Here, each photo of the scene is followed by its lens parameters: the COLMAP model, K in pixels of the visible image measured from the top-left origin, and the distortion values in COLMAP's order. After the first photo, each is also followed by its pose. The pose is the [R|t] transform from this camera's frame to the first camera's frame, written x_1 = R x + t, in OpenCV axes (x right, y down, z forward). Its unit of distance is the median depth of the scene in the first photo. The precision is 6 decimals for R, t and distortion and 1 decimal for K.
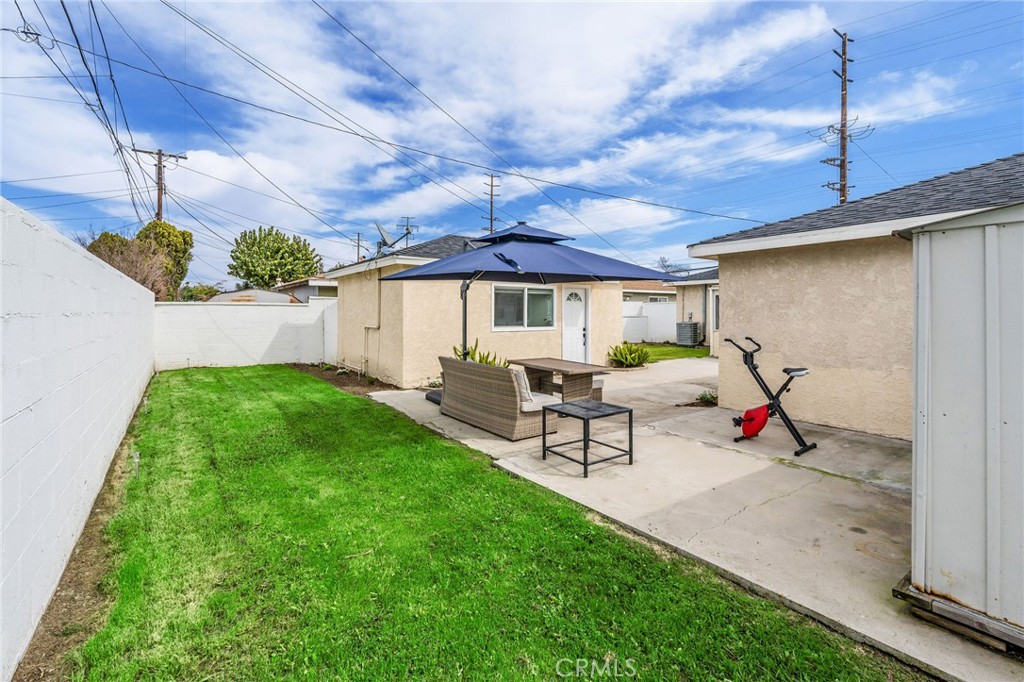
lens RADIAL K [[467.7, 0, 515.5], [0, 467.7, 306.3], [0, 0, 1]] dist [-0.003264, -0.000268]
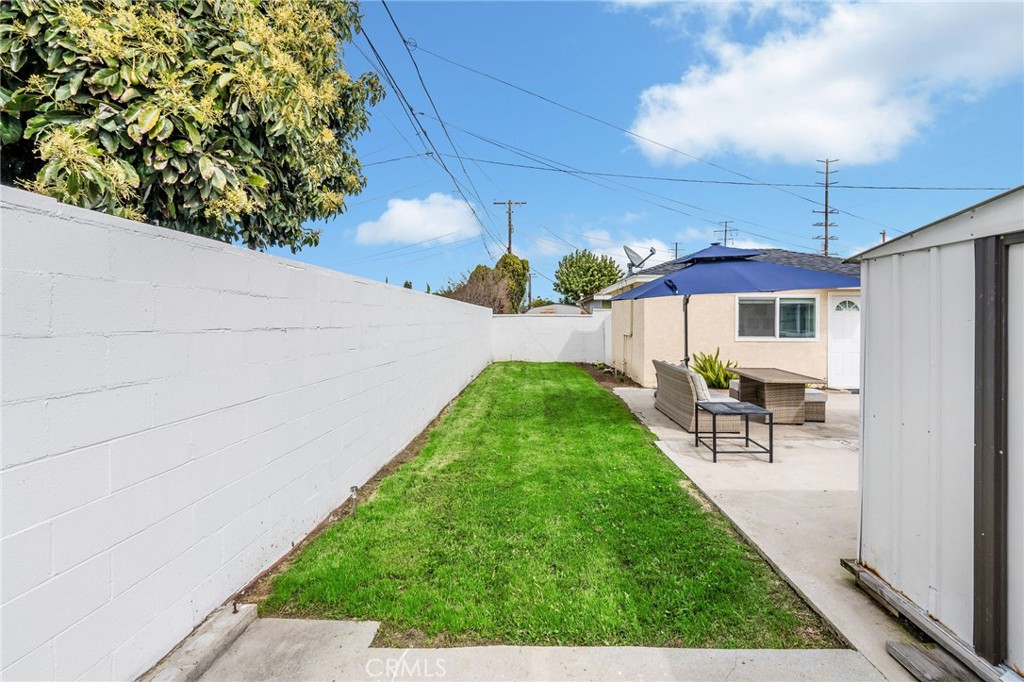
lens RADIAL K [[459.9, 0, 519.3], [0, 459.9, 318.8], [0, 0, 1]] dist [-0.005637, -0.000580]
pose [[0.790898, -0.001063, -0.611947, 0.215181], [0.006201, 0.999961, 0.006277, -0.005604], [0.611917, -0.008759, 0.790874, -0.105723]]
